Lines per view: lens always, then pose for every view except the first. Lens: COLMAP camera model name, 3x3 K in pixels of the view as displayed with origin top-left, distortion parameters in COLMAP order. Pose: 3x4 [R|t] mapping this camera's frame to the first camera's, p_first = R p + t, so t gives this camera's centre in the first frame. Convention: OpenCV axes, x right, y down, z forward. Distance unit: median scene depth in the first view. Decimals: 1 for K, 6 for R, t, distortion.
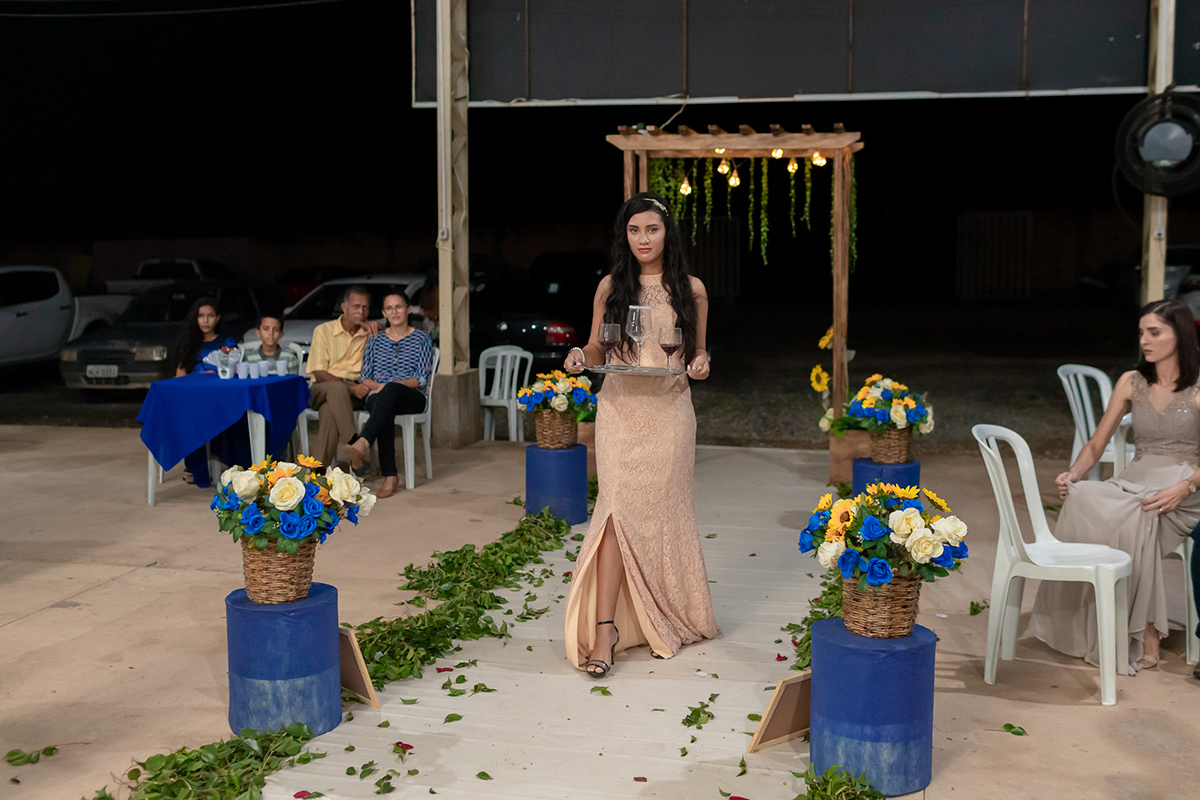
lens RADIAL K [[1248.5, 0, 646.6], [0, 1248.5, 399.3], [0, 0, 1]] dist [-0.005508, -0.001884]
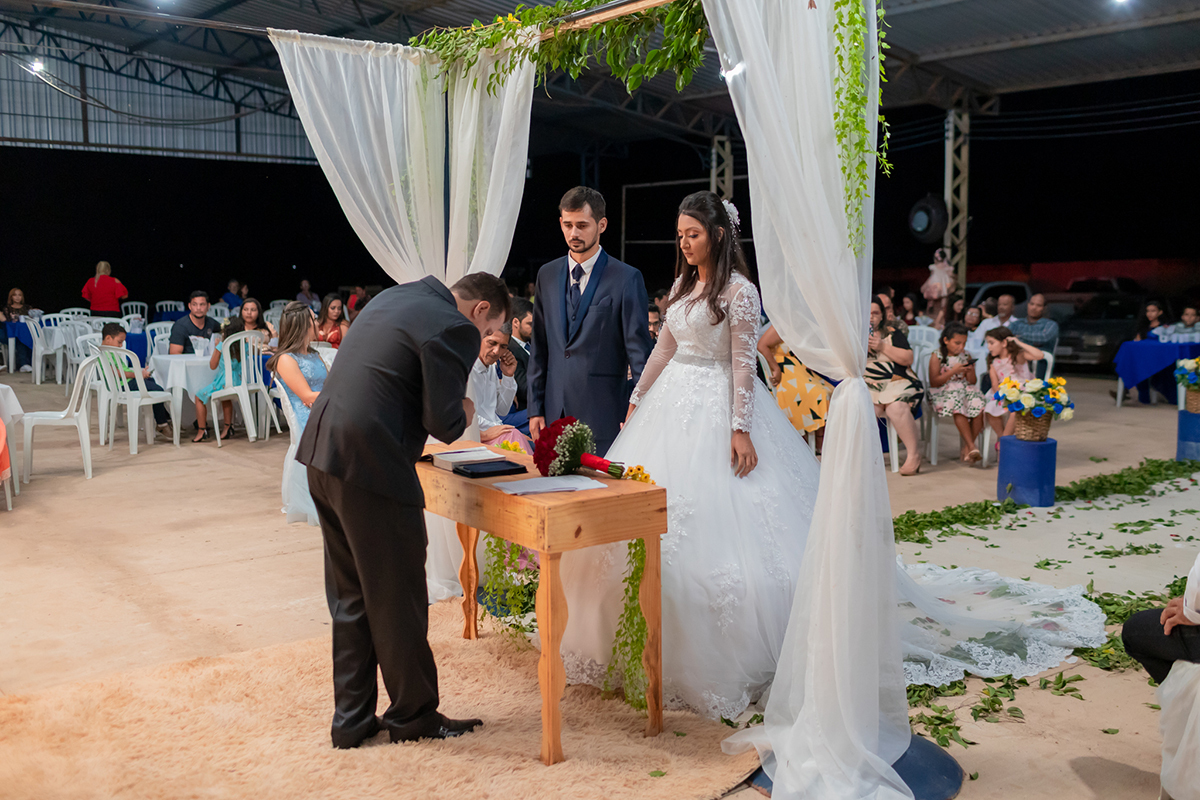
lens RADIAL K [[1241.0, 0, 601.4], [0, 1241.0, 389.5], [0, 0, 1]] dist [0.005459, 0.004453]
pose [[0.756544, 0.059021, -0.651273, 0.194870], [-0.073599, 0.997276, 0.004882, 0.090375], [0.649787, 0.044240, 0.758827, -0.784641]]
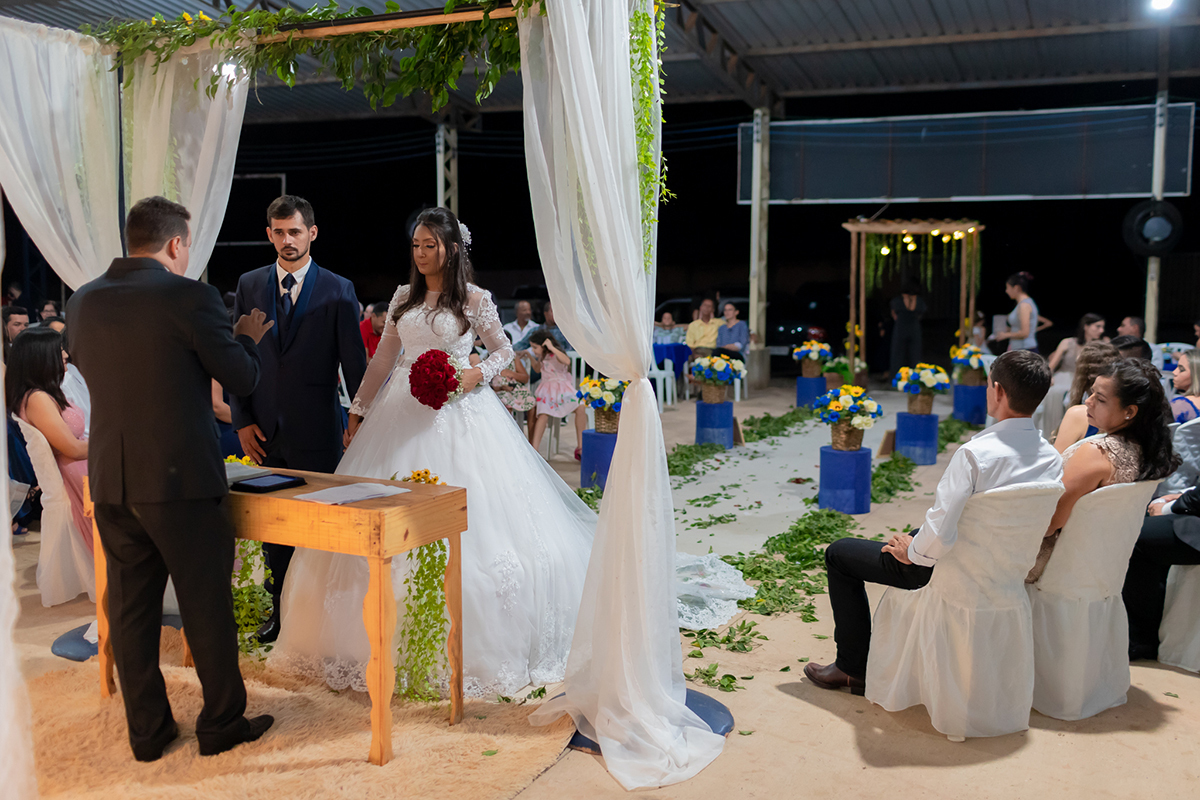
lens RADIAL K [[1248.5, 0, 646.6], [0, 1248.5, 399.3], [0, 0, 1]] dist [-0.005508, -0.001884]
pose [[0.978530, 0.027265, -0.204295, 0.069455], [-0.031790, 0.999316, -0.018898, 0.100744], [0.203640, 0.024987, 0.978727, -0.898887]]
